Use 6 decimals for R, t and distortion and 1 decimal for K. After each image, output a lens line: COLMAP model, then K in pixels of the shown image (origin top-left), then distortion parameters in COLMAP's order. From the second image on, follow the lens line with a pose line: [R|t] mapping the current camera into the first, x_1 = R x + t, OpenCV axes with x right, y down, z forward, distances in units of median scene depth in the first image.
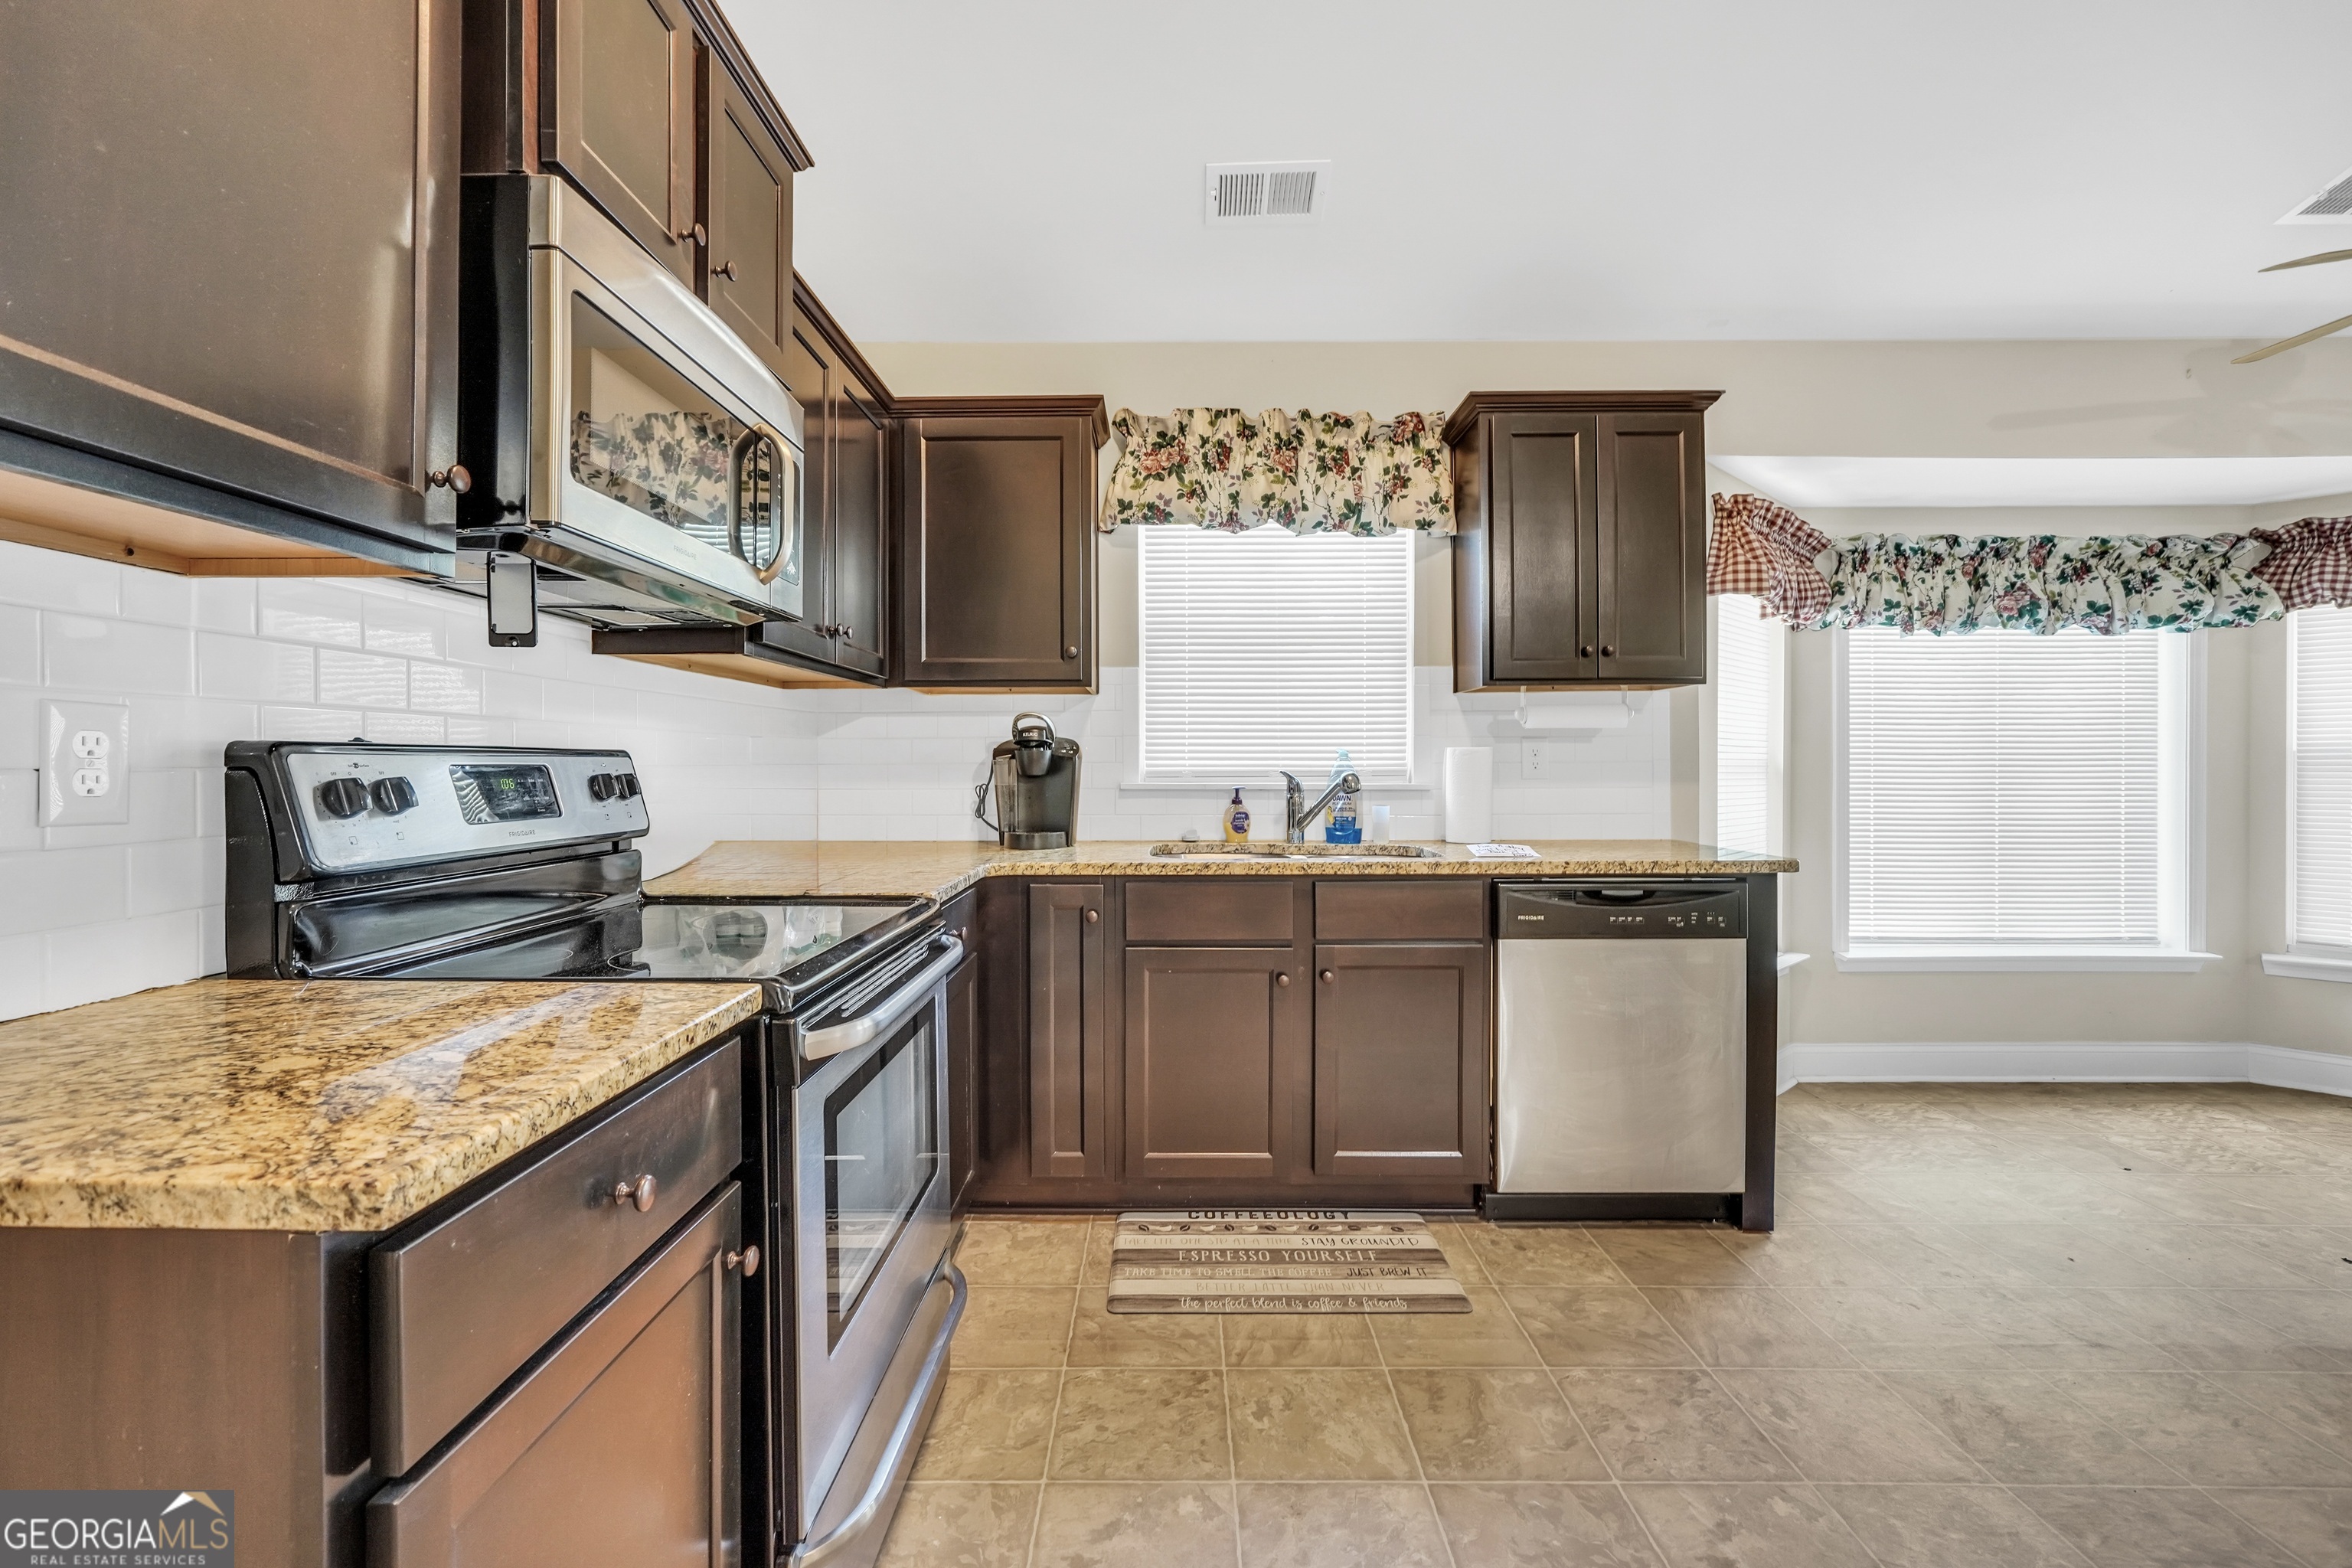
lens RADIAL K [[1029.6, 0, 1165.9], [0, 1029.6, 747.8], [0, 0, 1]] dist [-0.017035, 0.000040]
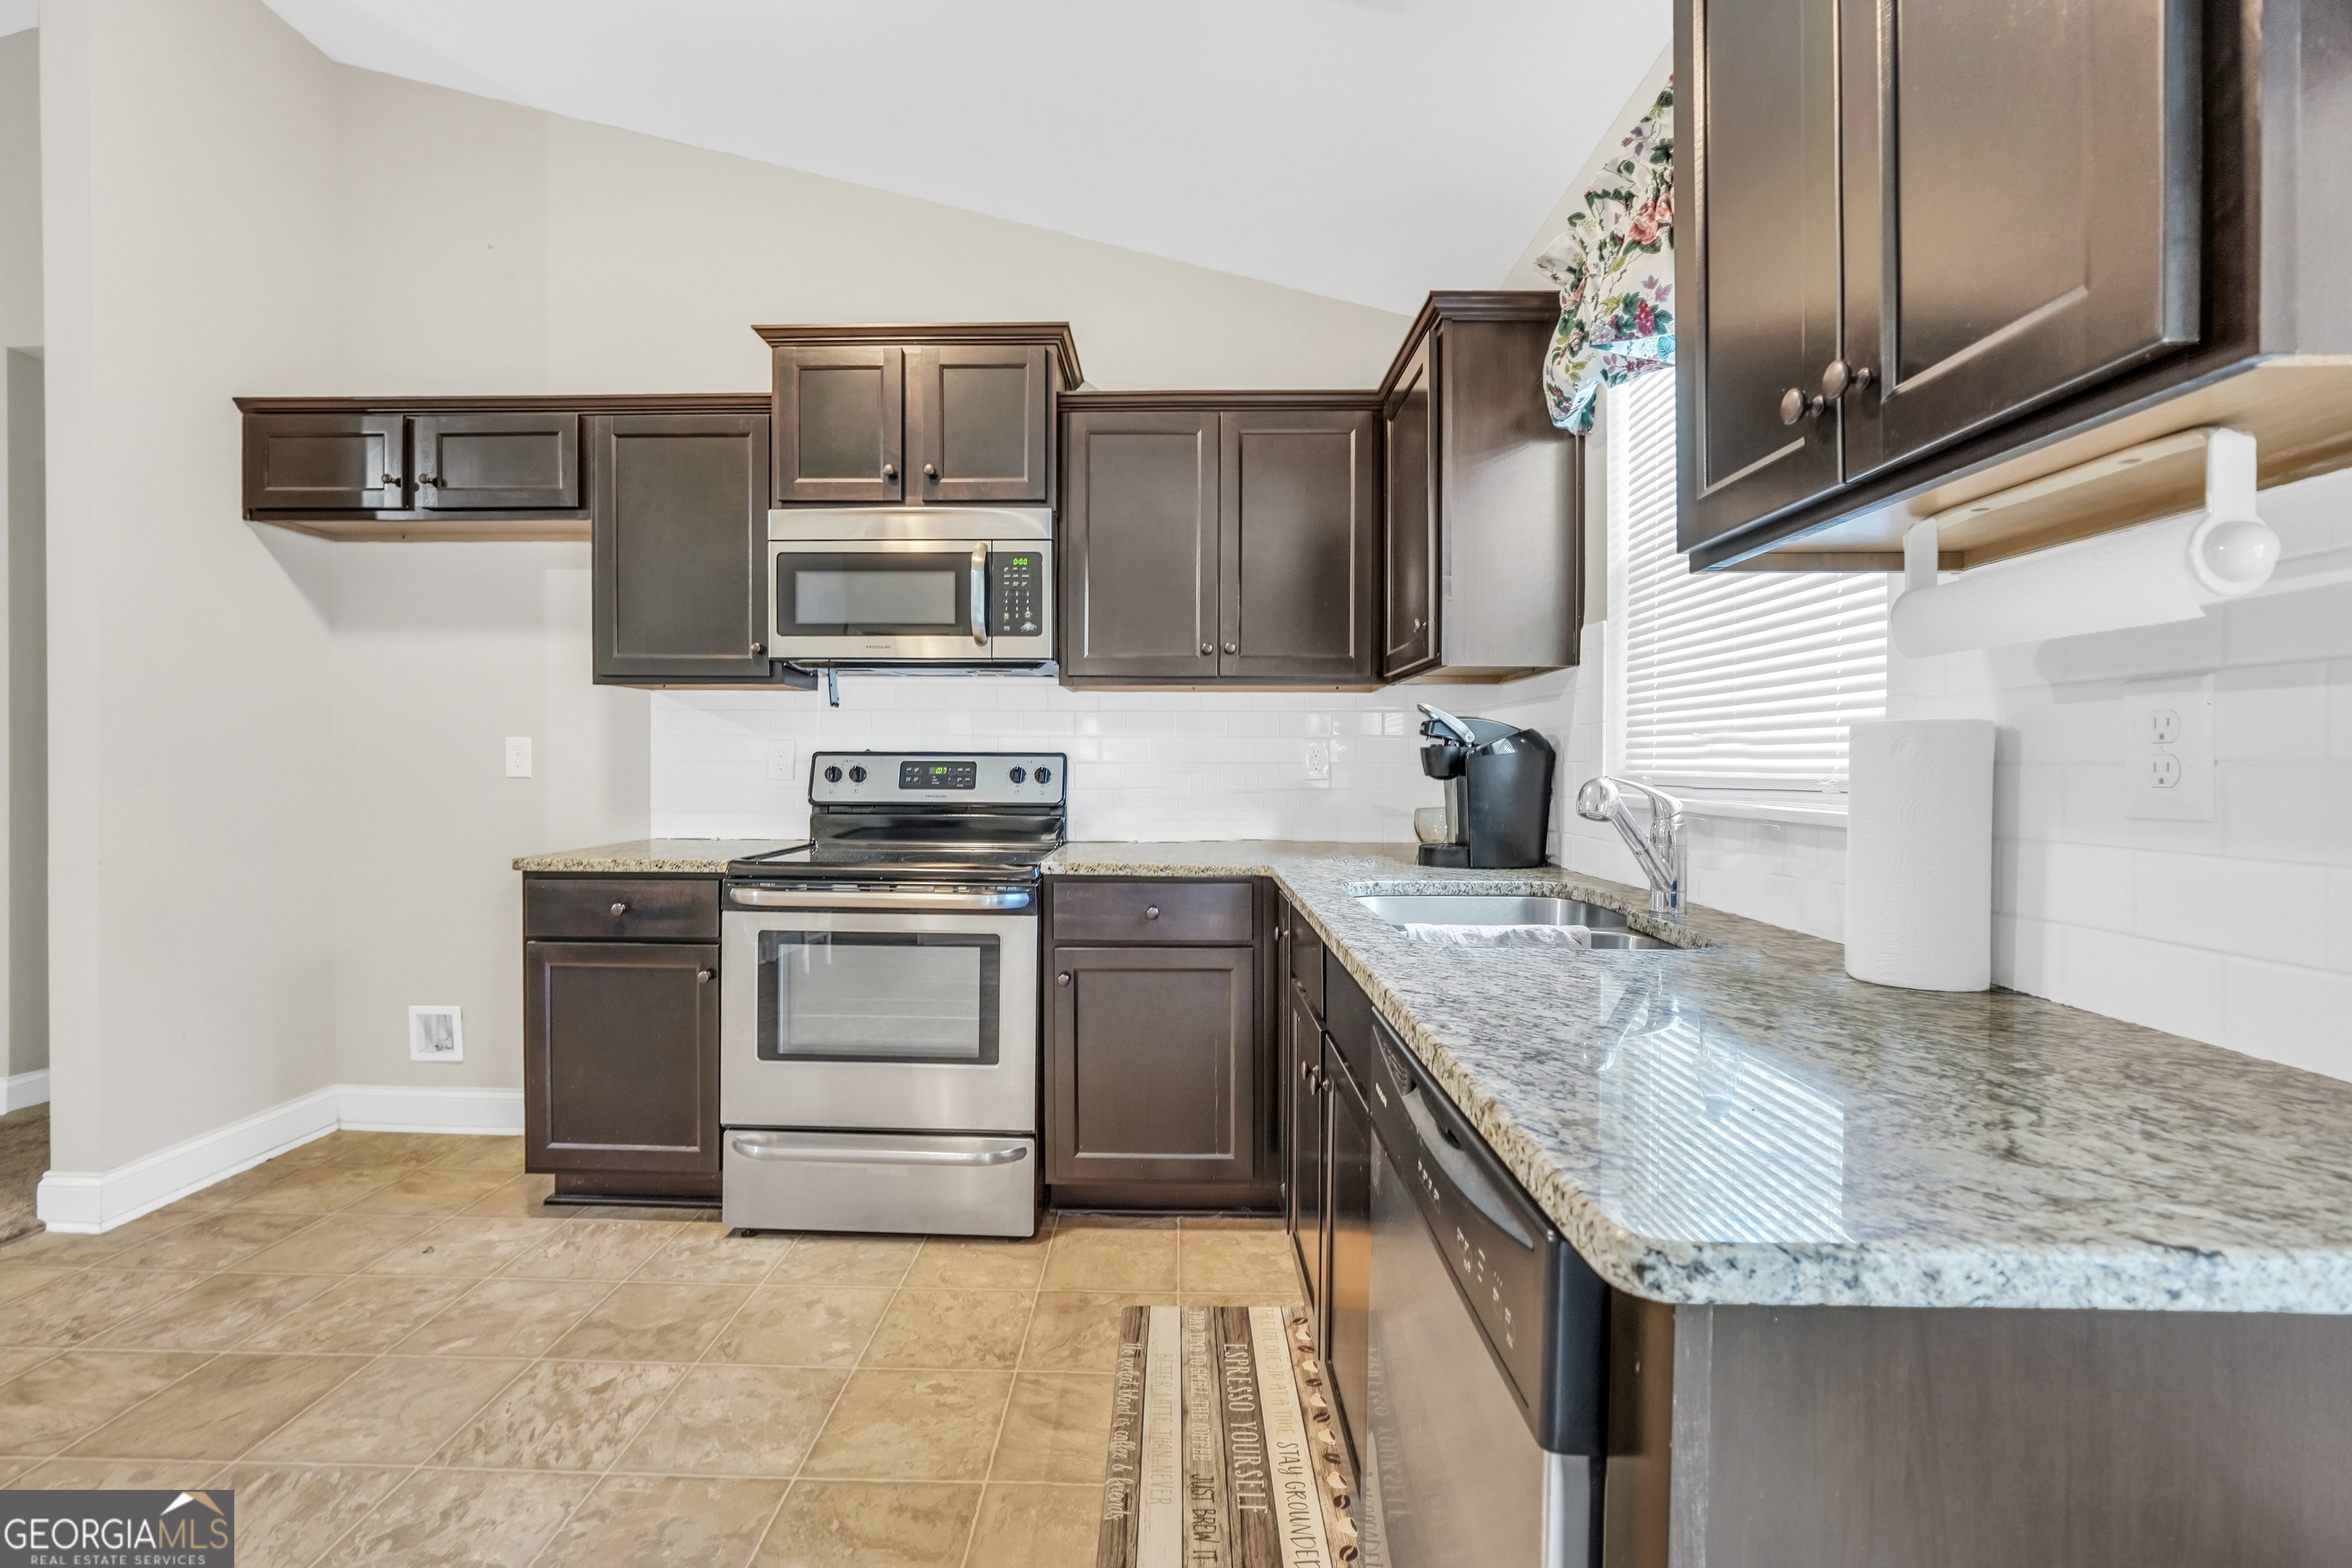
lens RADIAL K [[1085.3, 0, 1176.0], [0, 1085.3, 784.0], [0, 0, 1]] dist [0.000316, 0.000087]
pose [[-0.037579, 0.022586, -0.999038, 0.688454], [0.011649, 0.999687, 0.022163, 0.010213], [0.999226, -0.010805, -0.037830, 0.758303]]
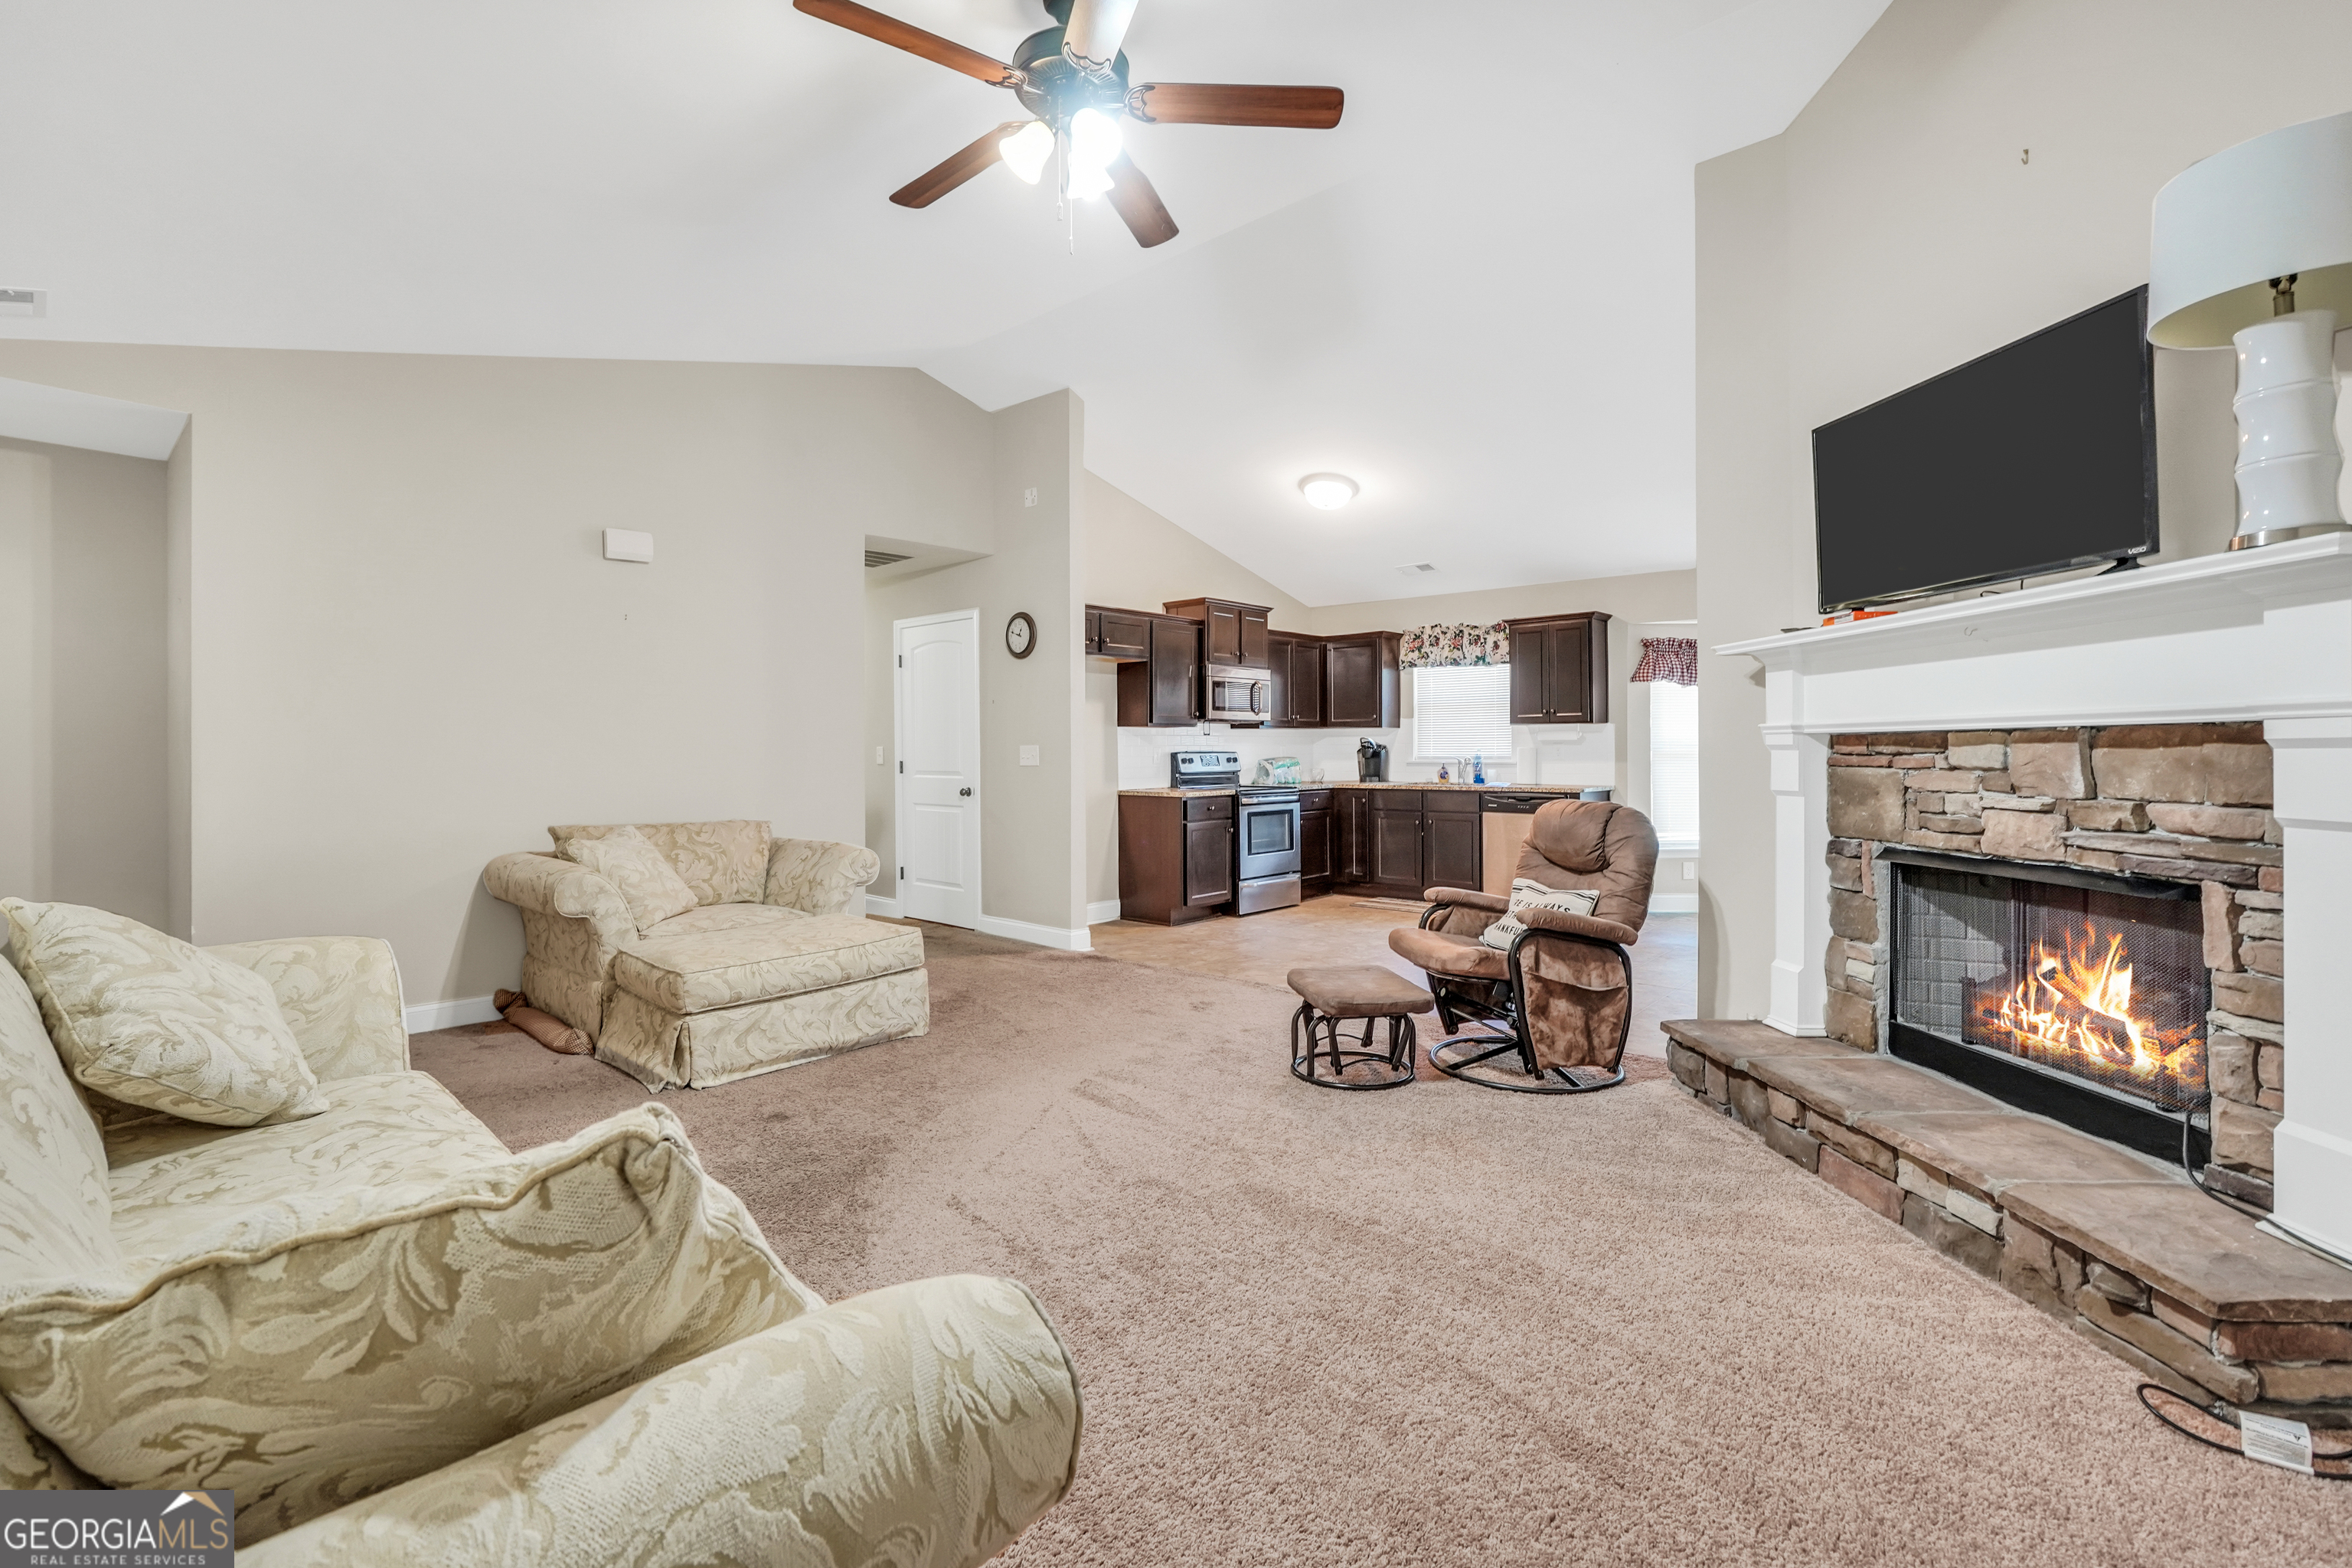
lens RADIAL K [[1029.6, 0, 1165.9], [0, 1029.6, 747.8], [0, 0, 1]] dist [-0.017035, 0.000040]
pose [[0.753359, -0.005866, -0.657583, 1.319327], [0.016089, 0.999825, 0.009513, -0.037906], [0.657413, -0.017747, 0.753322, -1.551811]]
